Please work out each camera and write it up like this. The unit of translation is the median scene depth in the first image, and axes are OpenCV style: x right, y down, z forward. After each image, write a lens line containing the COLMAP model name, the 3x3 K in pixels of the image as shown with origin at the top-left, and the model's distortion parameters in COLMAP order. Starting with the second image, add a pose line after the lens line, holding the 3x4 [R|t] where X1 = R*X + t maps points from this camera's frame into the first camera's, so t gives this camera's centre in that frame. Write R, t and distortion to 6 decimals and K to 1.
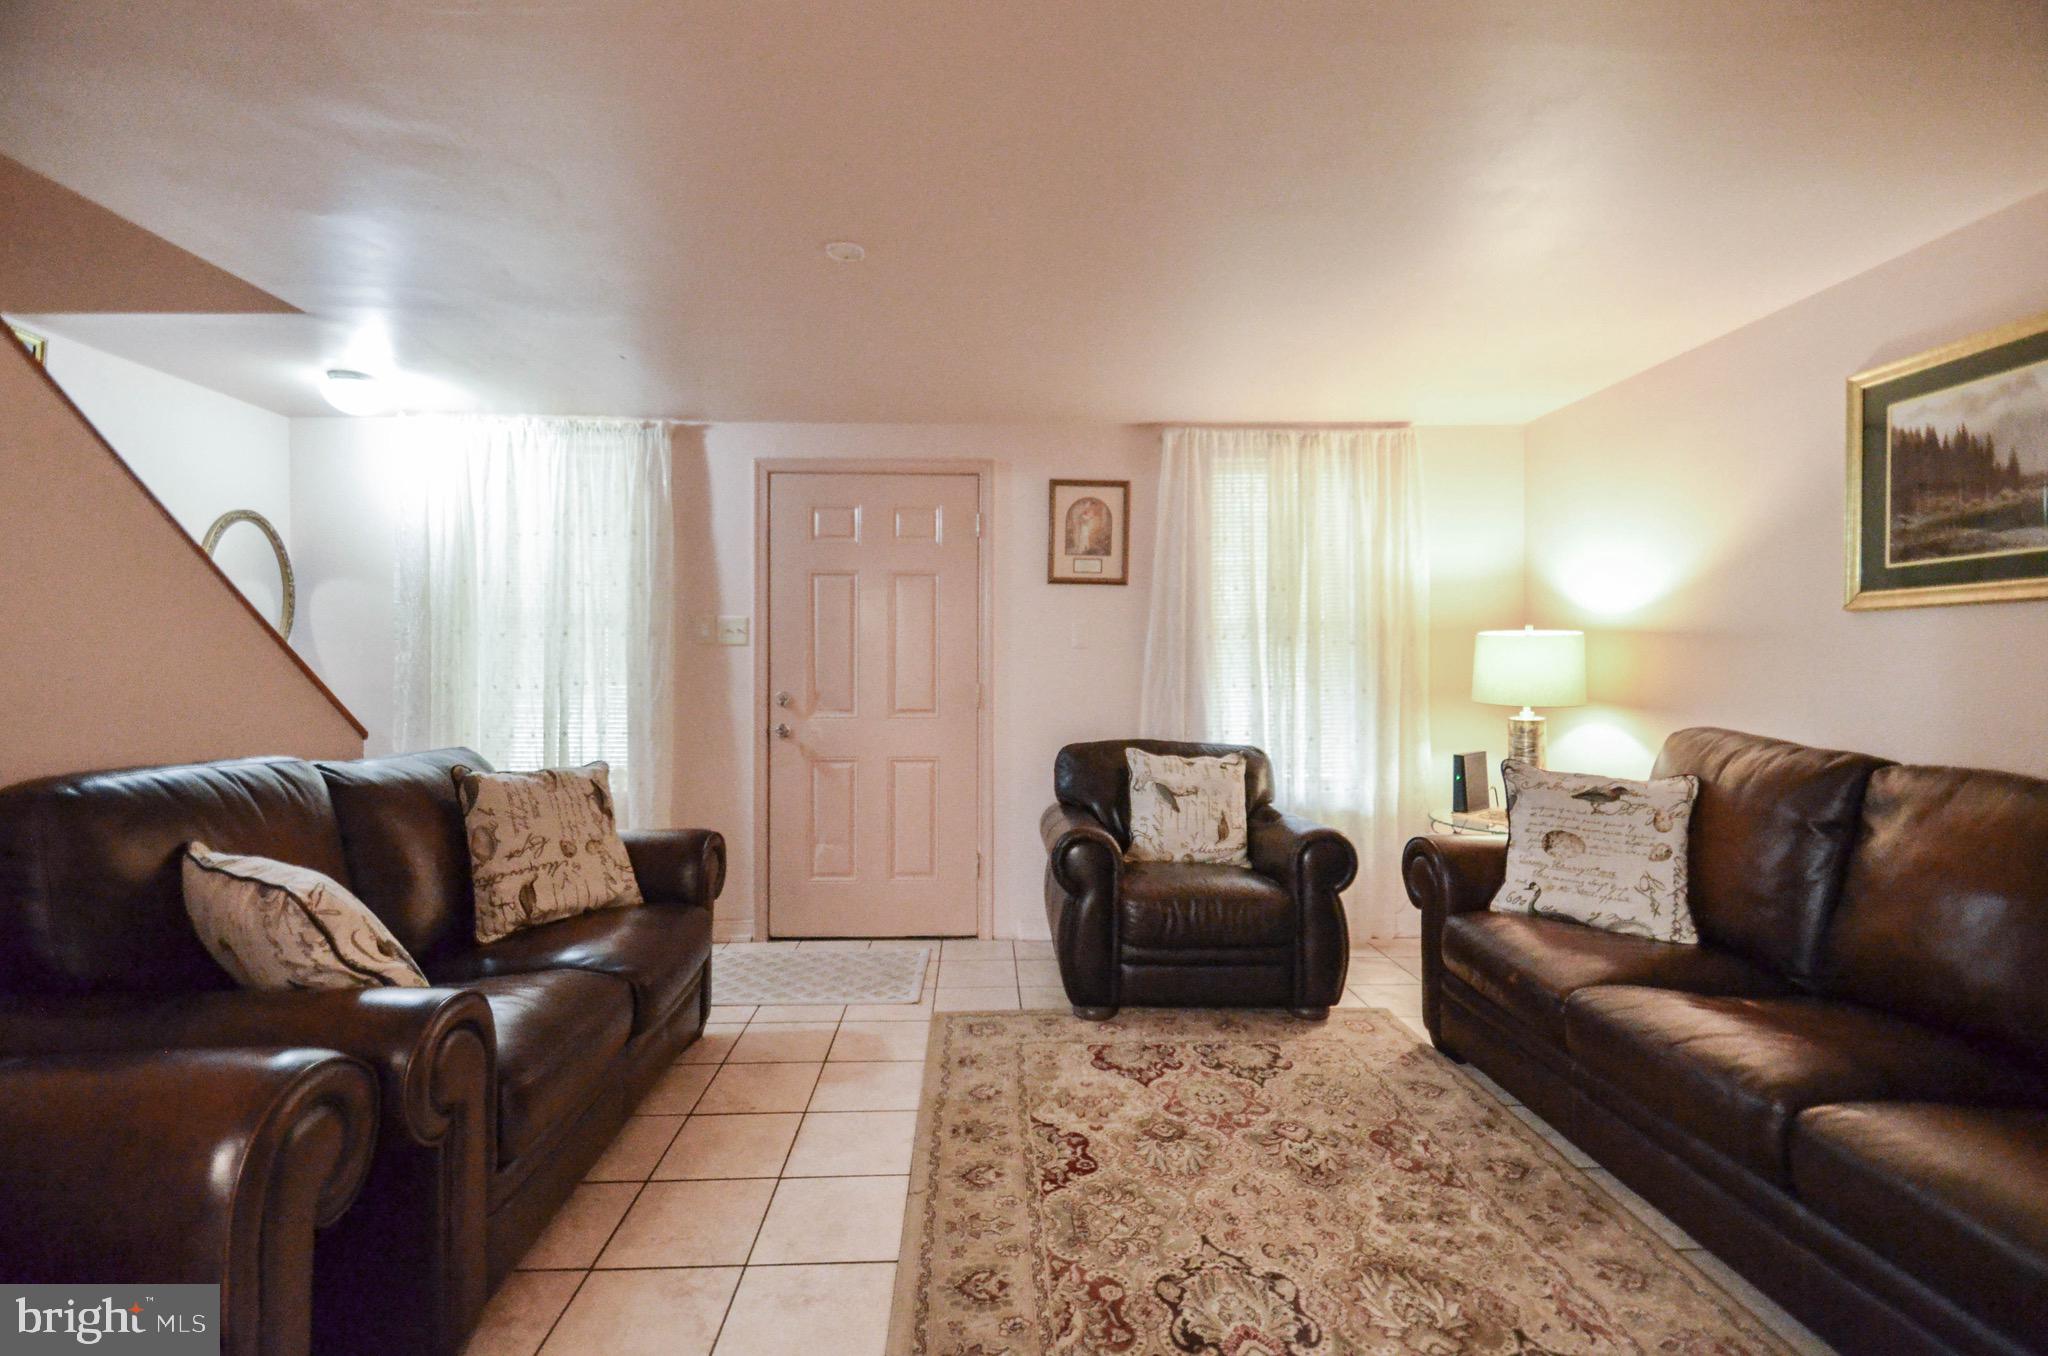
lens RADIAL K [[906.2, 0, 1015.1], [0, 906.2, 676.0], [0, 0, 1]] dist [0.024494, -0.014749]
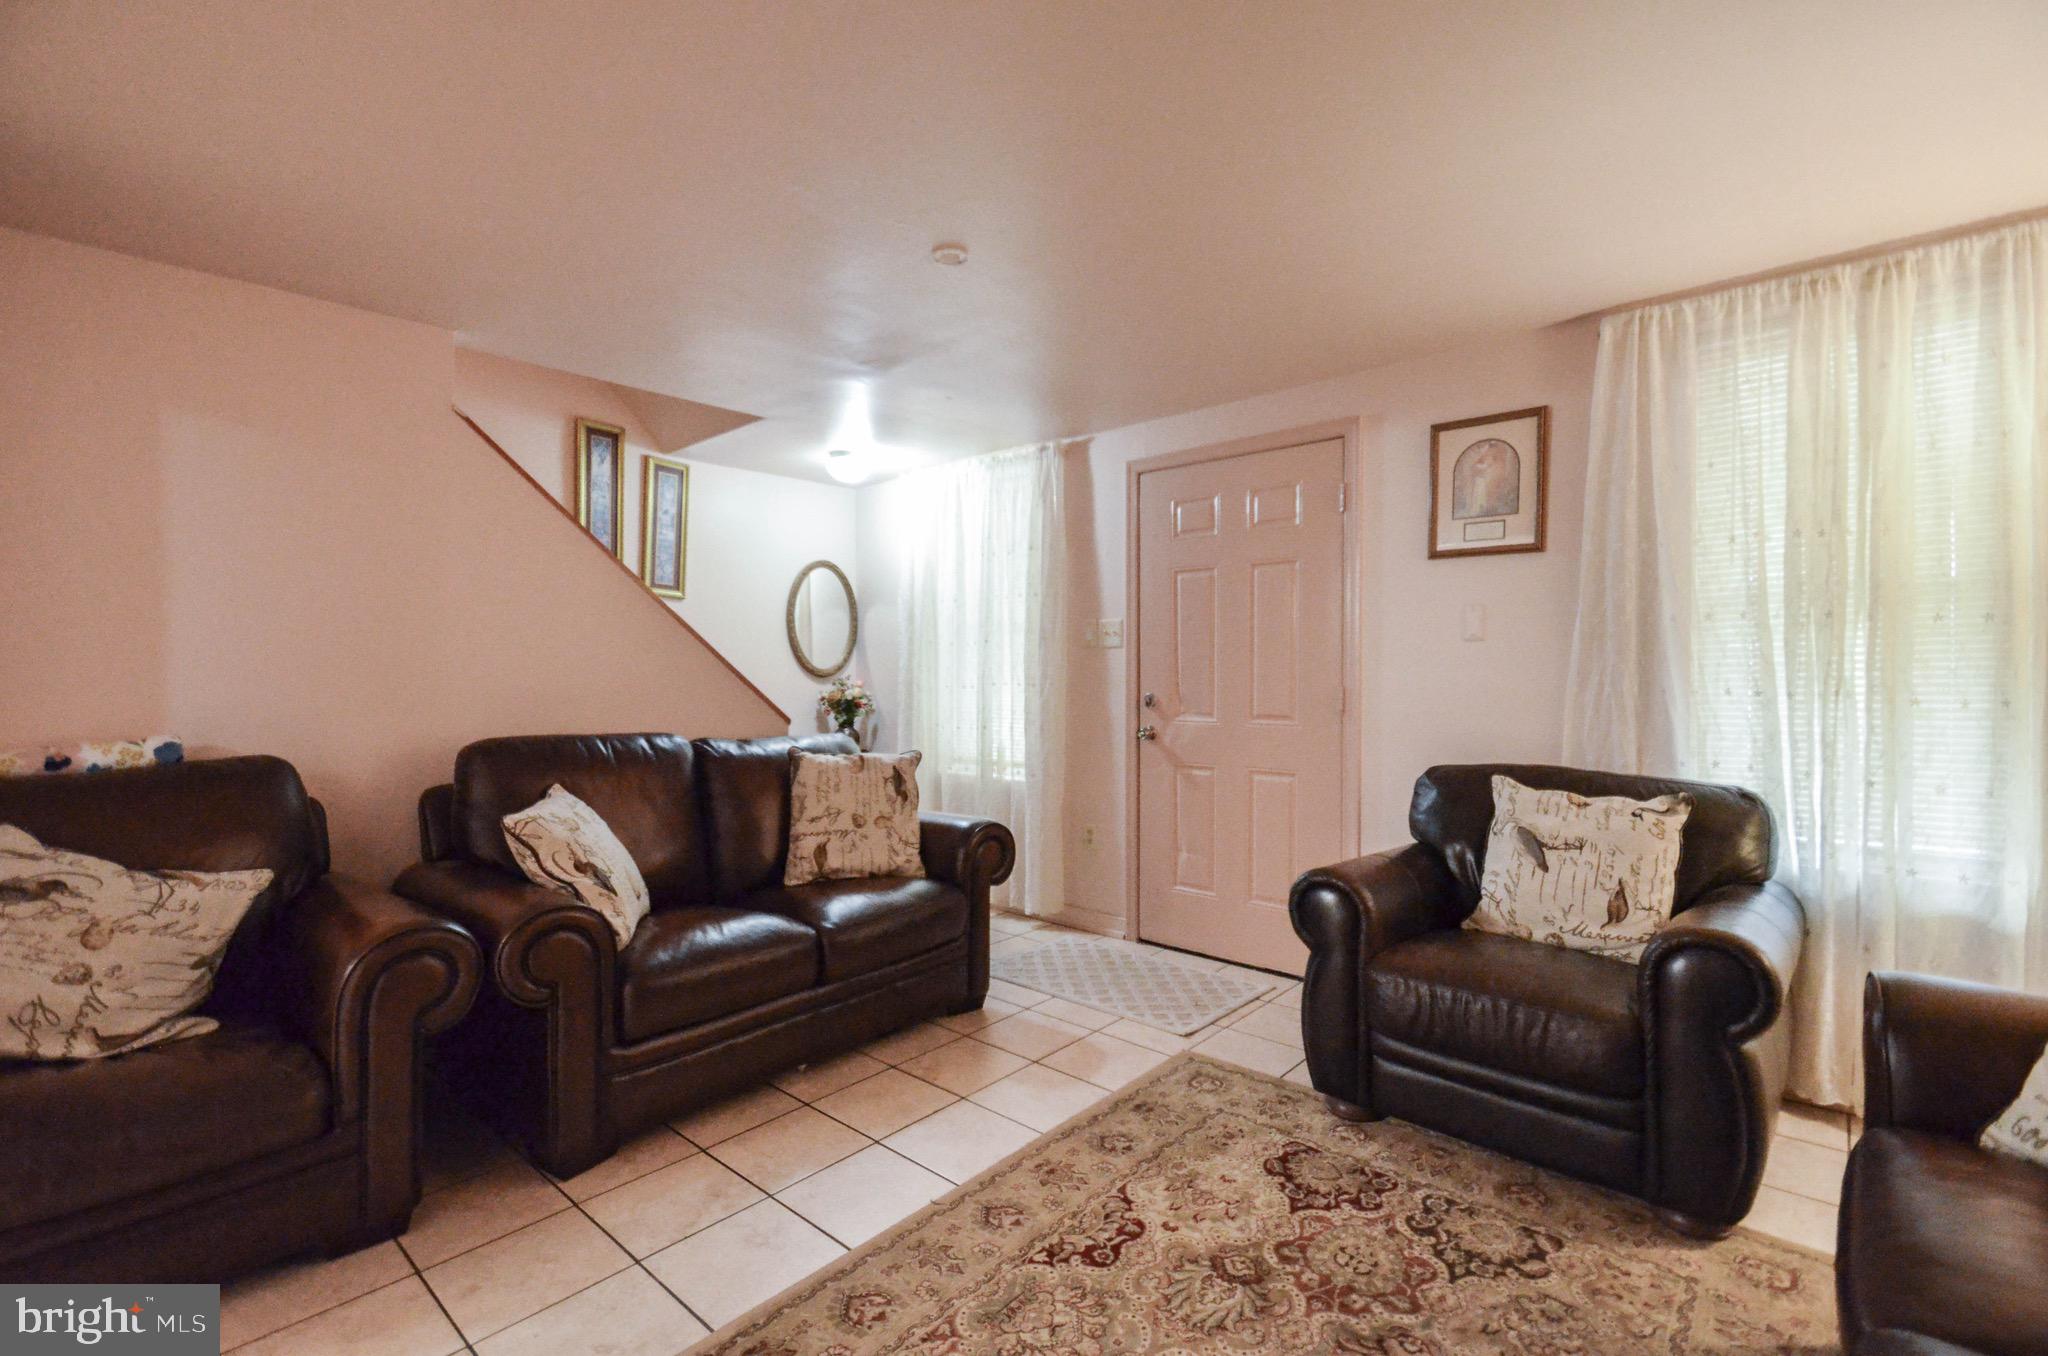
lens RADIAL K [[915.2, 0, 1016.0], [0, 915.2, 681.4], [0, 0, 1]] dist [0.025516, -0.016633]
pose [[0.716281, 0.001899, -0.697810, 0.431120], [0.001534, 0.999990, 0.004296, -0.000240], [0.697810, -0.004148, 0.716270, 0.233934]]
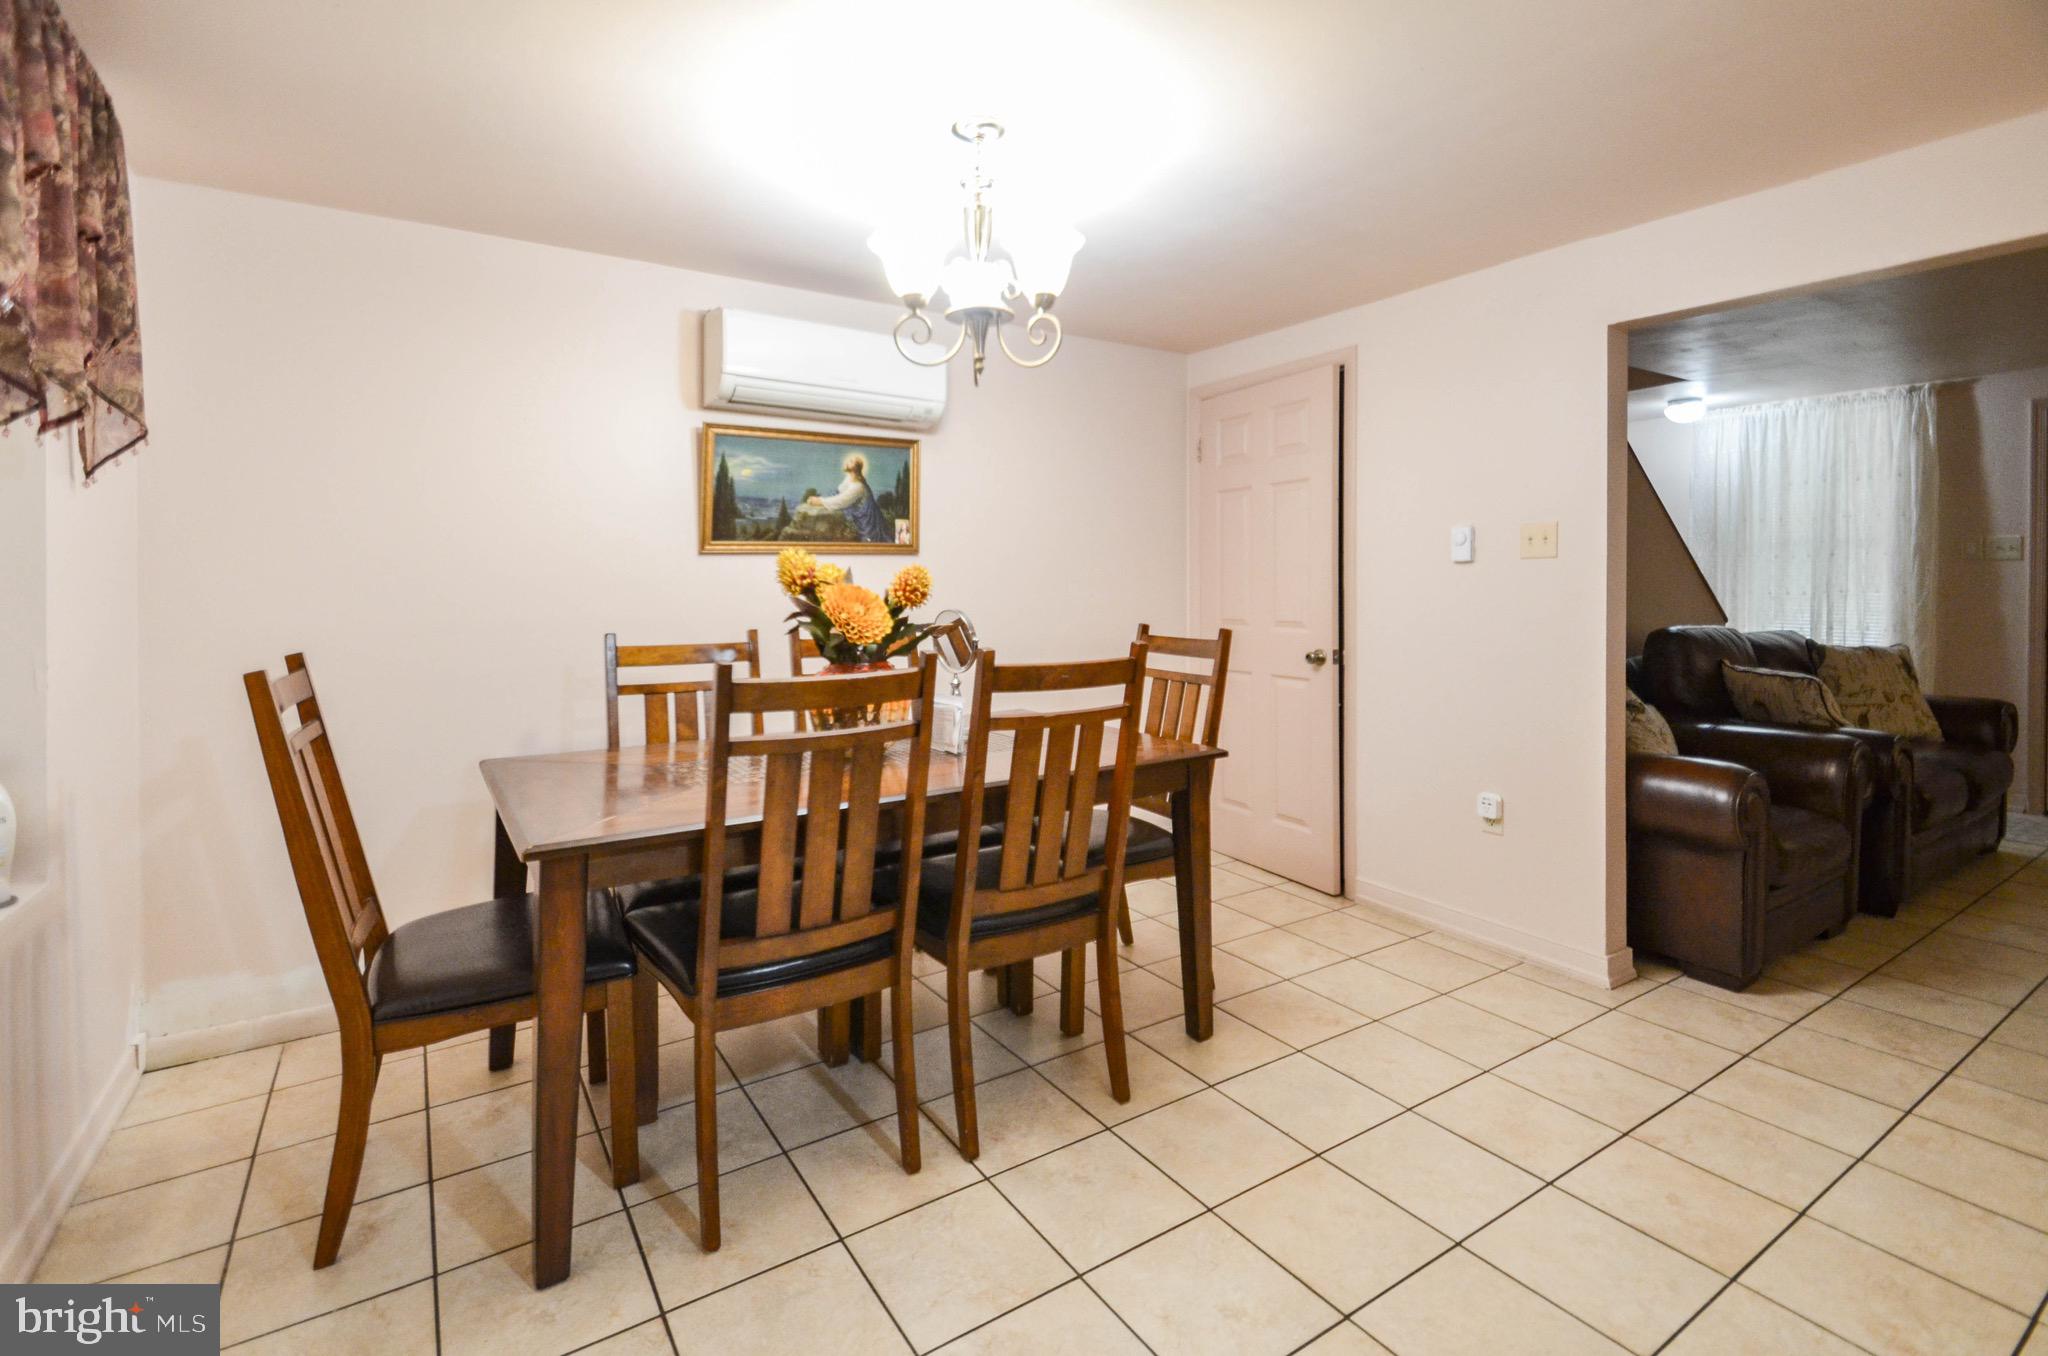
lens RADIAL K [[940.5, 0, 1022.3], [0, 940.5, 588.8], [0, 0, 1]] dist [0.001131, 0.000213]
pose [[0.514076, 0.005573, -0.857726, 0.109370], [-0.000418, 0.999980, 0.006247, -0.004315], [0.857744, -0.002853, 0.514068, -0.935356]]
